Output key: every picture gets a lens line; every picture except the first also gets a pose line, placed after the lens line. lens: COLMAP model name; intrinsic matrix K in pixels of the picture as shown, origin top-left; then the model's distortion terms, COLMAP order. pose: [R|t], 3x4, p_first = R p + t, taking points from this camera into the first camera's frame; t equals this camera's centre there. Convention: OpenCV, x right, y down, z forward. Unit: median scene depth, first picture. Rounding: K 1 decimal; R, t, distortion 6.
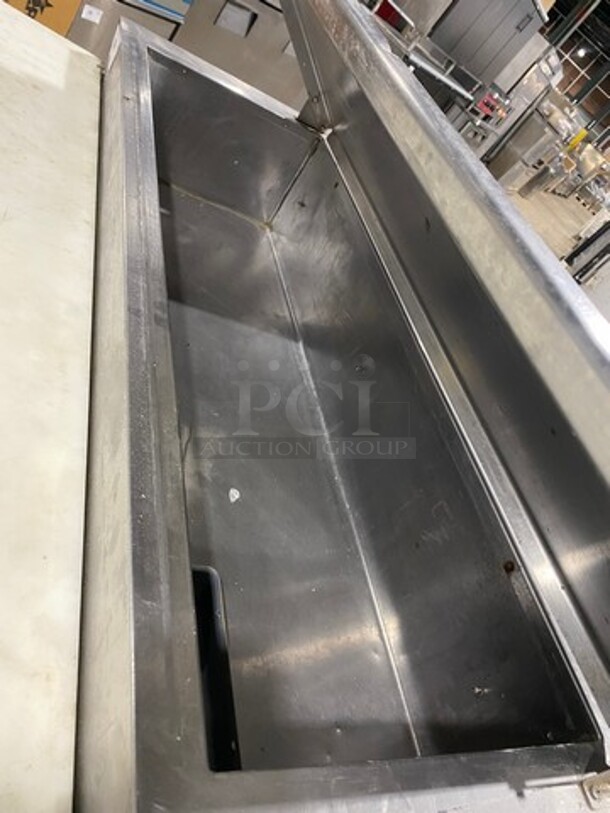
lens RADIAL K [[621.8, 0, 305.0], [0, 621.8, 406.5], [0, 0, 1]] dist [-0.002026, 0.003595]
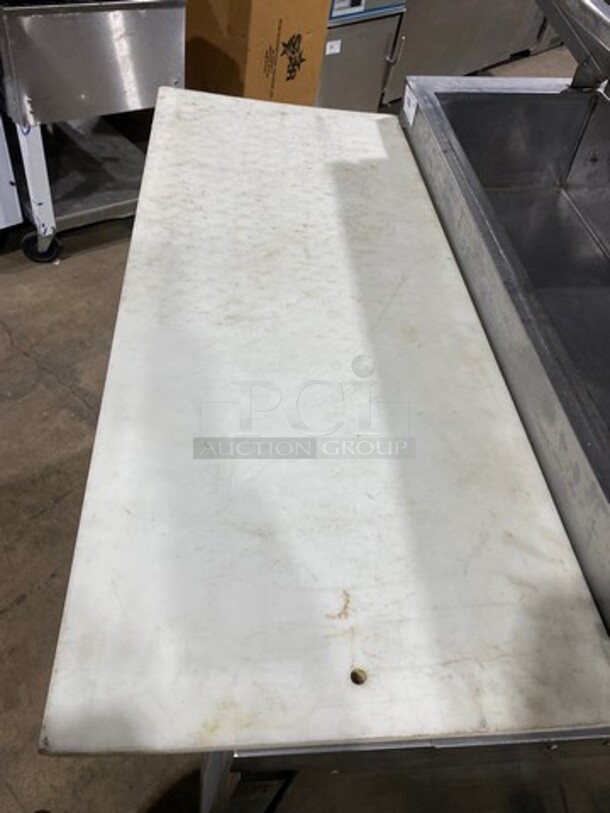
lens RADIAL K [[621.8, 0, 305.0], [0, 621.8, 406.5], [0, 0, 1]] dist [-0.002026, 0.003595]
pose [[0.871643, -0.224500, -0.435704, -0.081309], [0.261163, 0.964964, 0.025262, -0.077402], [0.414768, -0.135809, 0.899735, -0.305482]]
